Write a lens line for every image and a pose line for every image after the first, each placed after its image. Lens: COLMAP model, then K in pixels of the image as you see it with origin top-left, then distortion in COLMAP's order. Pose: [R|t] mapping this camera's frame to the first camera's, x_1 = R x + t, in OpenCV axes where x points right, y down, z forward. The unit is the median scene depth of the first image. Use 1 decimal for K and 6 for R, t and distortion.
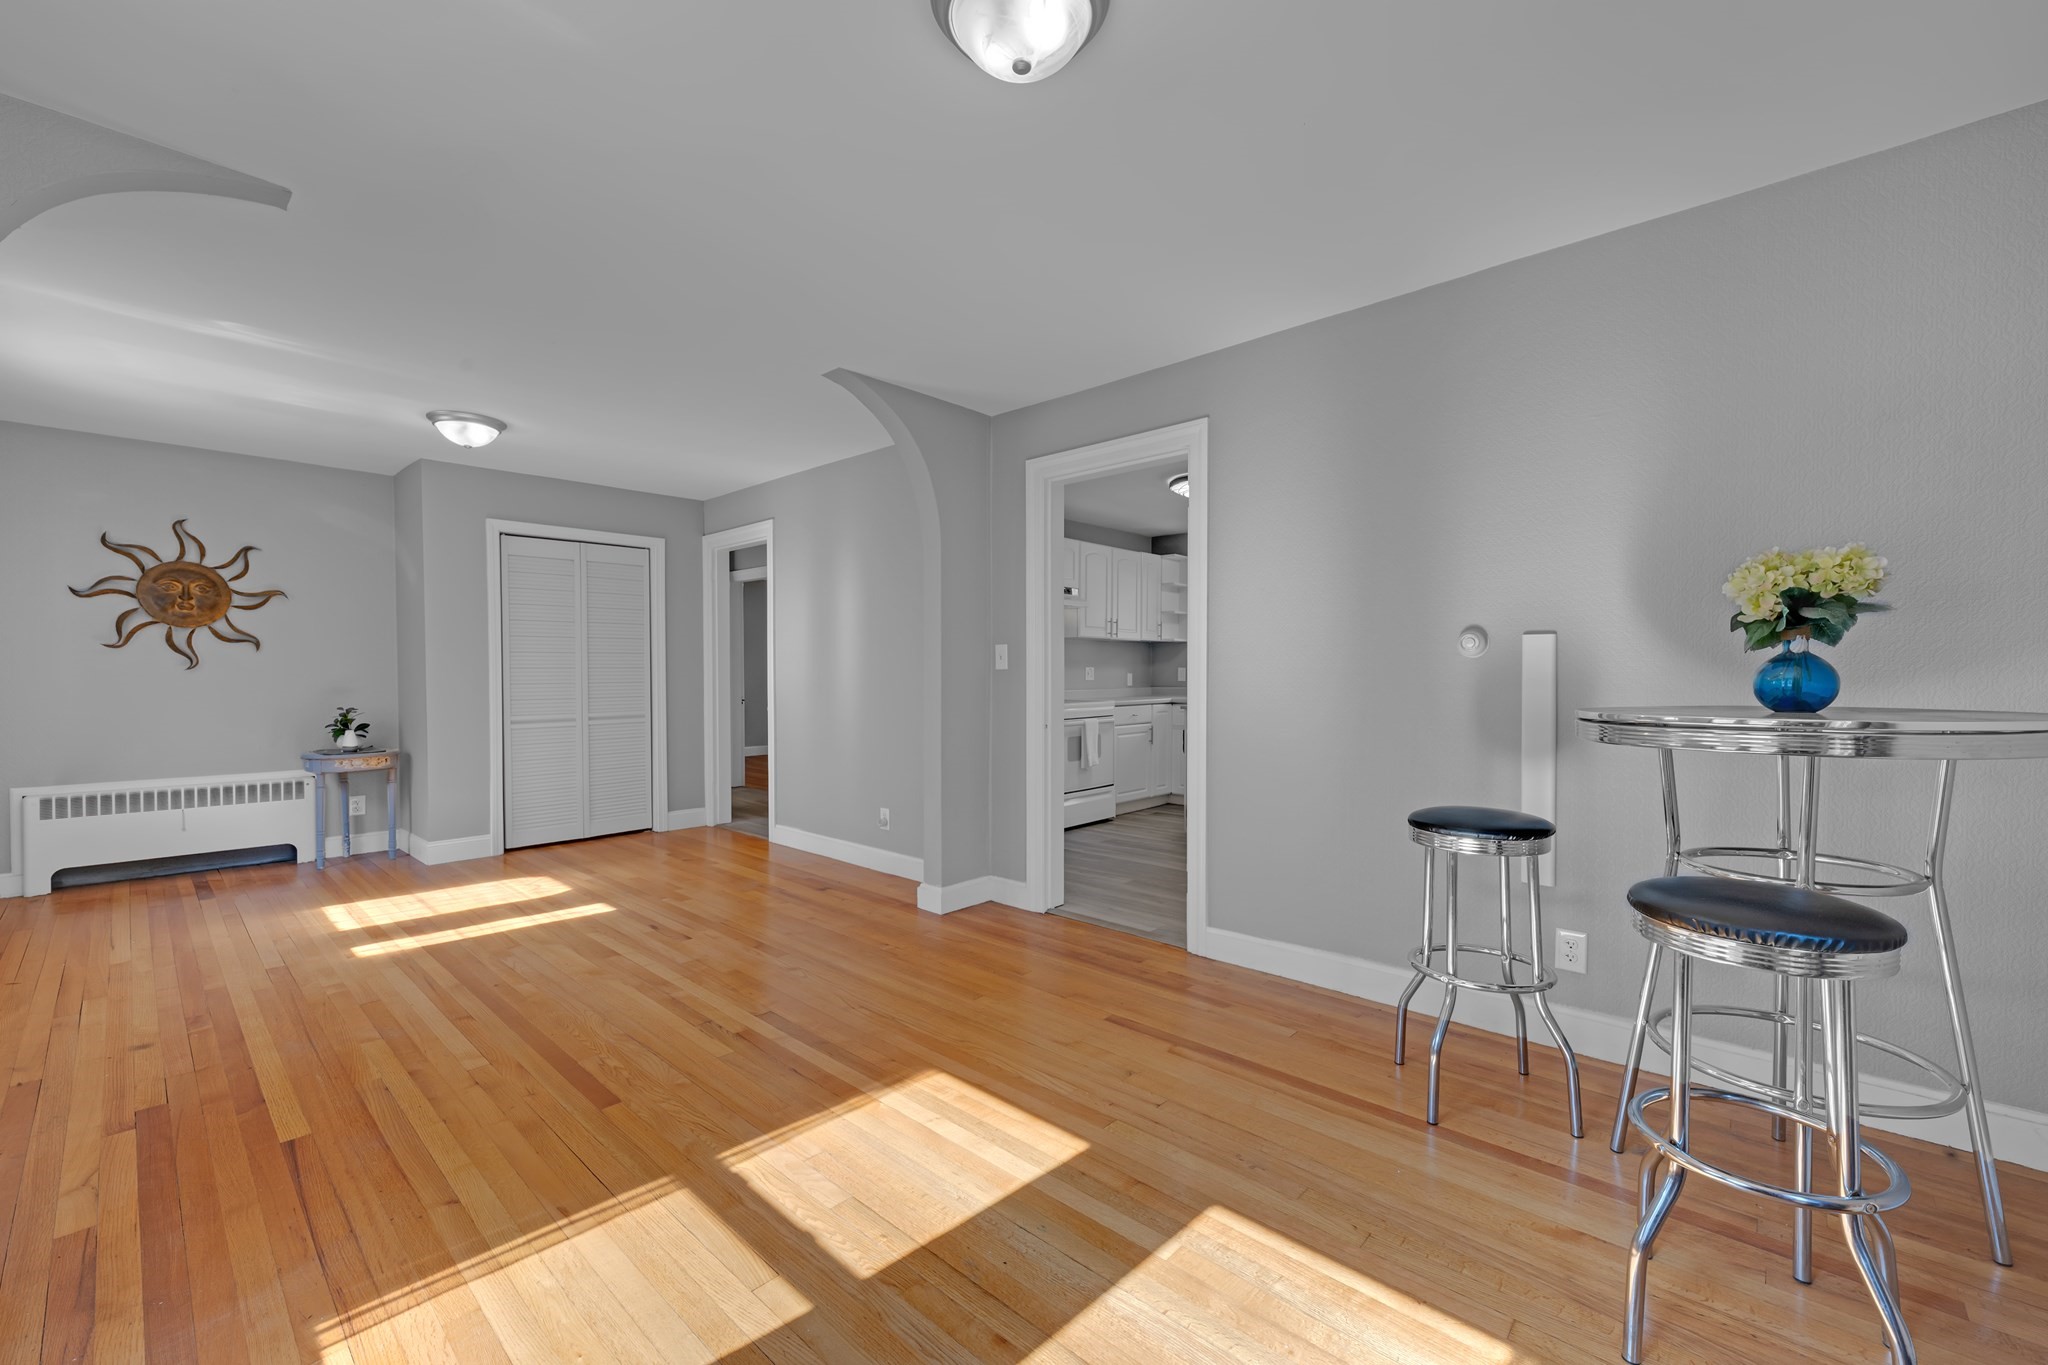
lens RADIAL K [[830.7, 0, 1060.7], [0, 830.7, 678.2], [0, 0, 1]] dist [-0.009375, -0.000245]
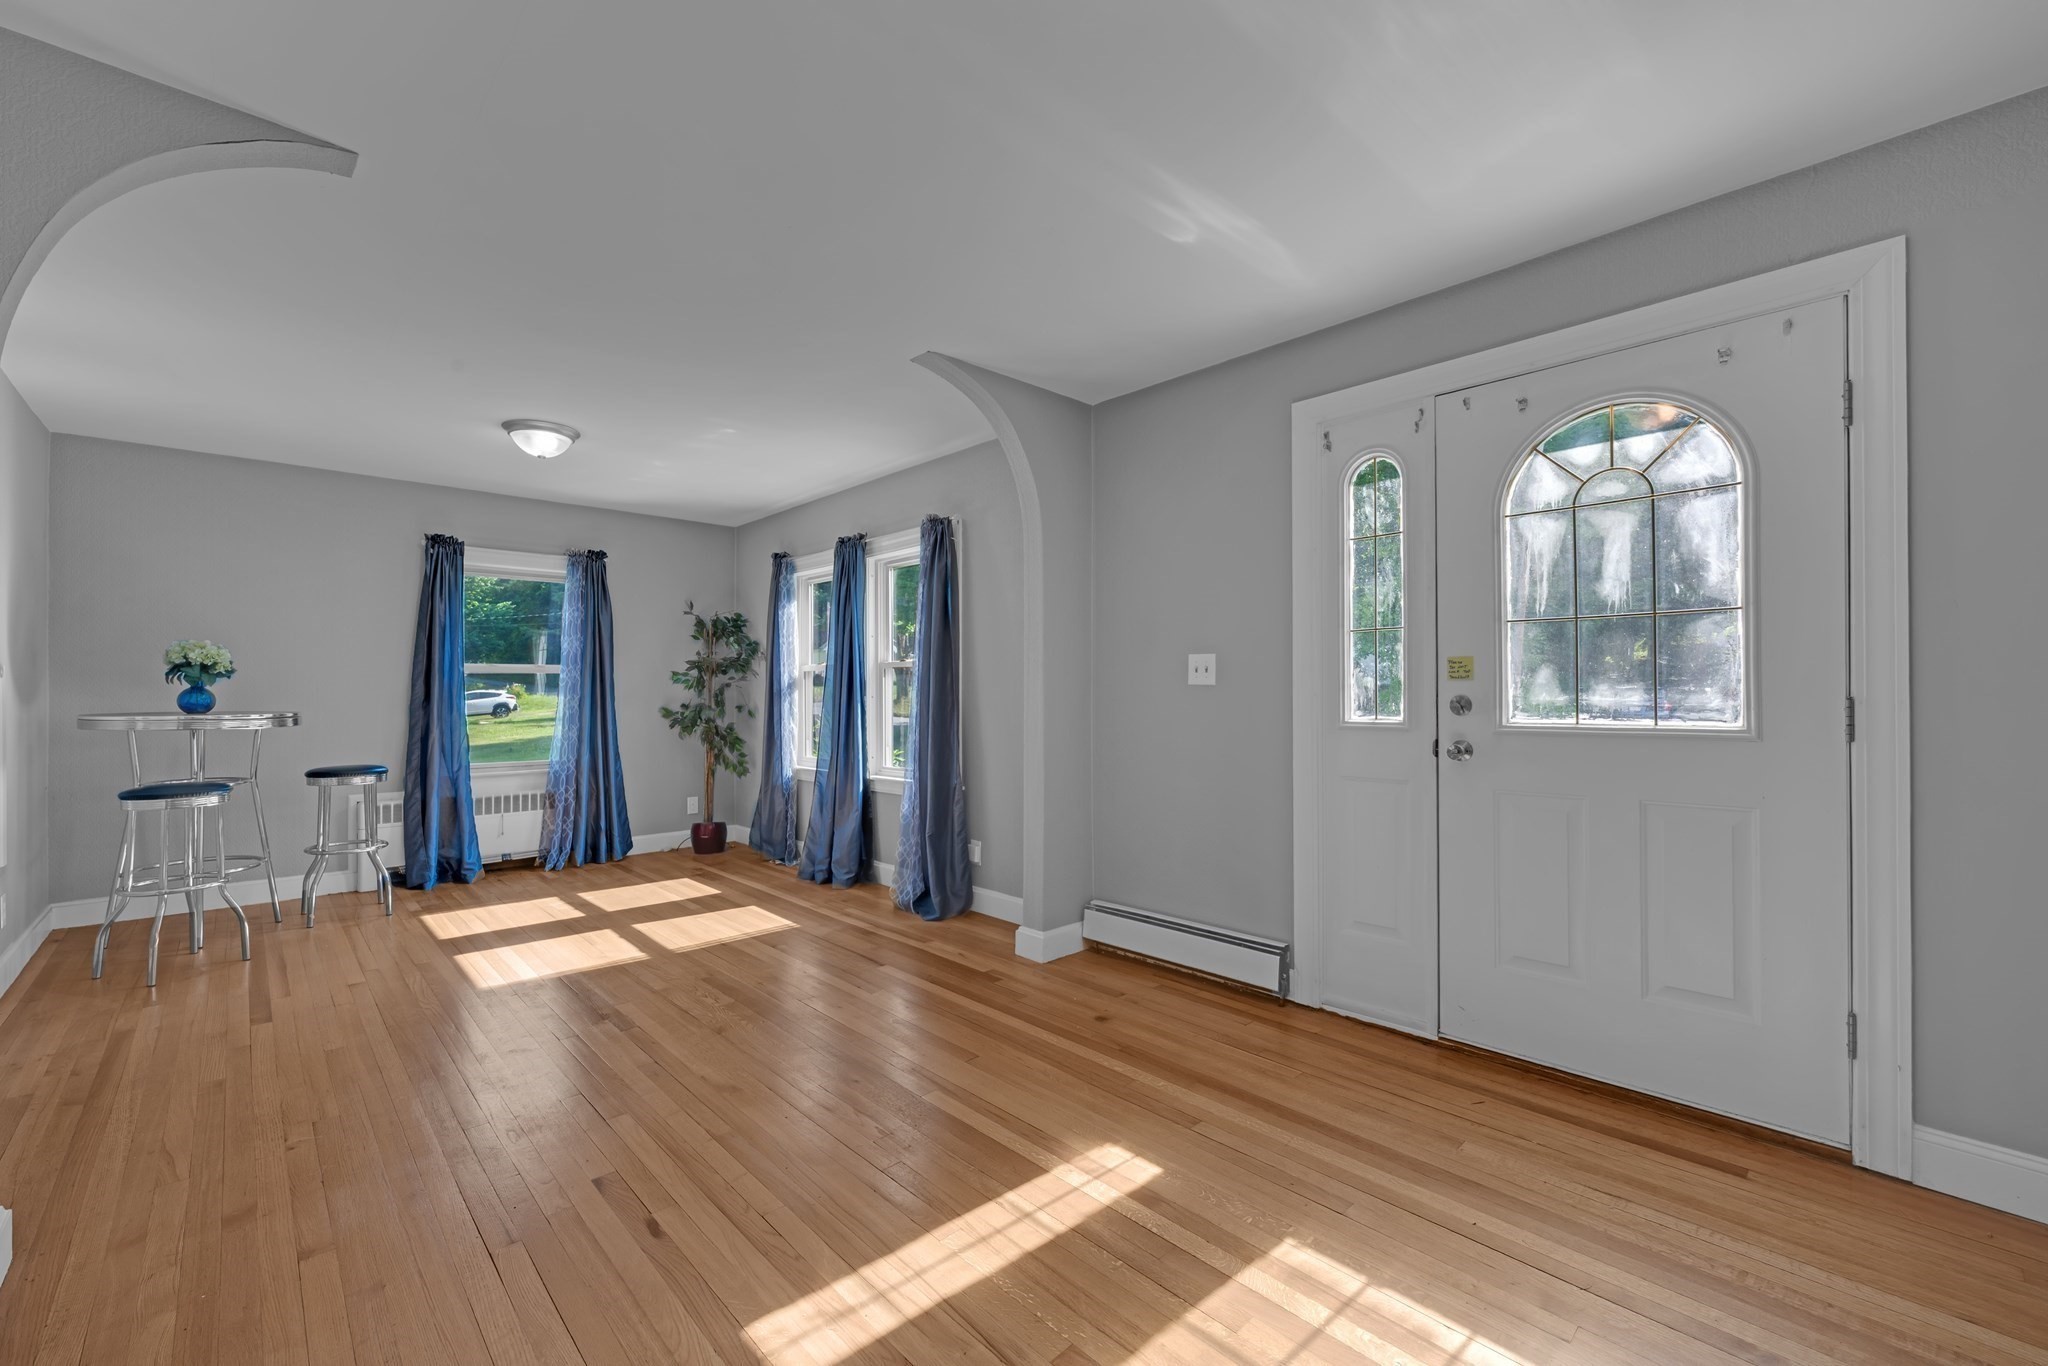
lens RADIAL K [[824.2, 0, 1024.0], [0, 824.2, 683.0], [0, 0, 1]] dist [-0.001086, -0.000063]
pose [[-0.995632, 0.001195, 0.093356, -1.039667], [0.000547, 0.999976, -0.006966, -0.017159], [-0.093362, -0.006884, -0.995608, 2.019689]]
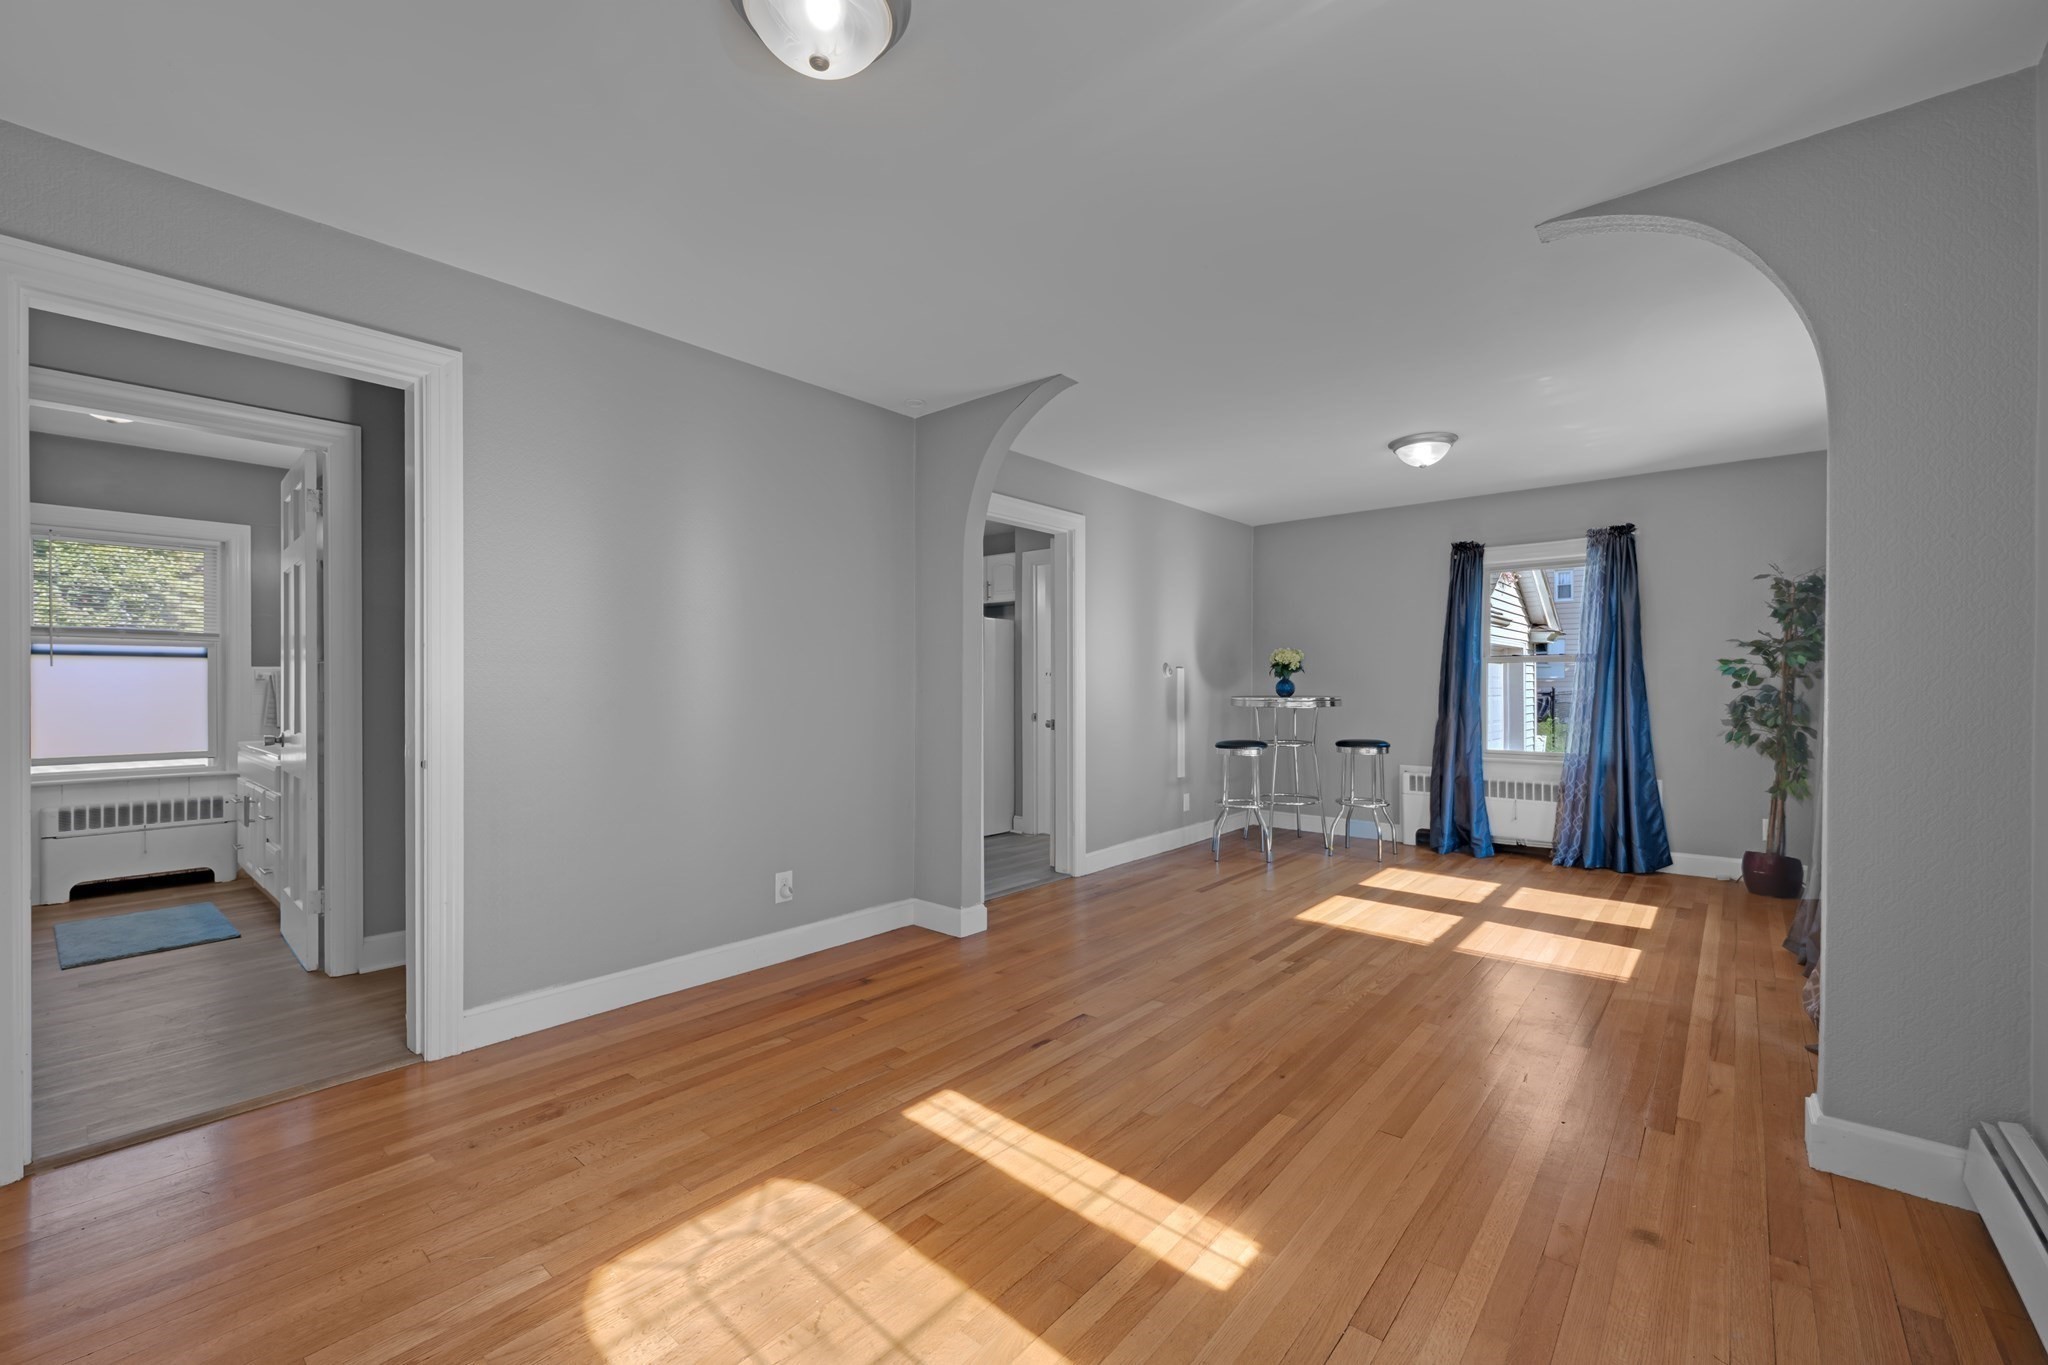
lens RADIAL K [[842.3, 0, 1024.0], [0, 842.3, 682.5], [0, 0, 1]] dist [-0.000619, -0.000085]
pose [[-0.014853, -0.000176, 0.999890, -1.685358], [0.004940, 0.999988, 0.000249, -0.015160], [-0.999877, 0.004943, -0.014852, 1.417566]]
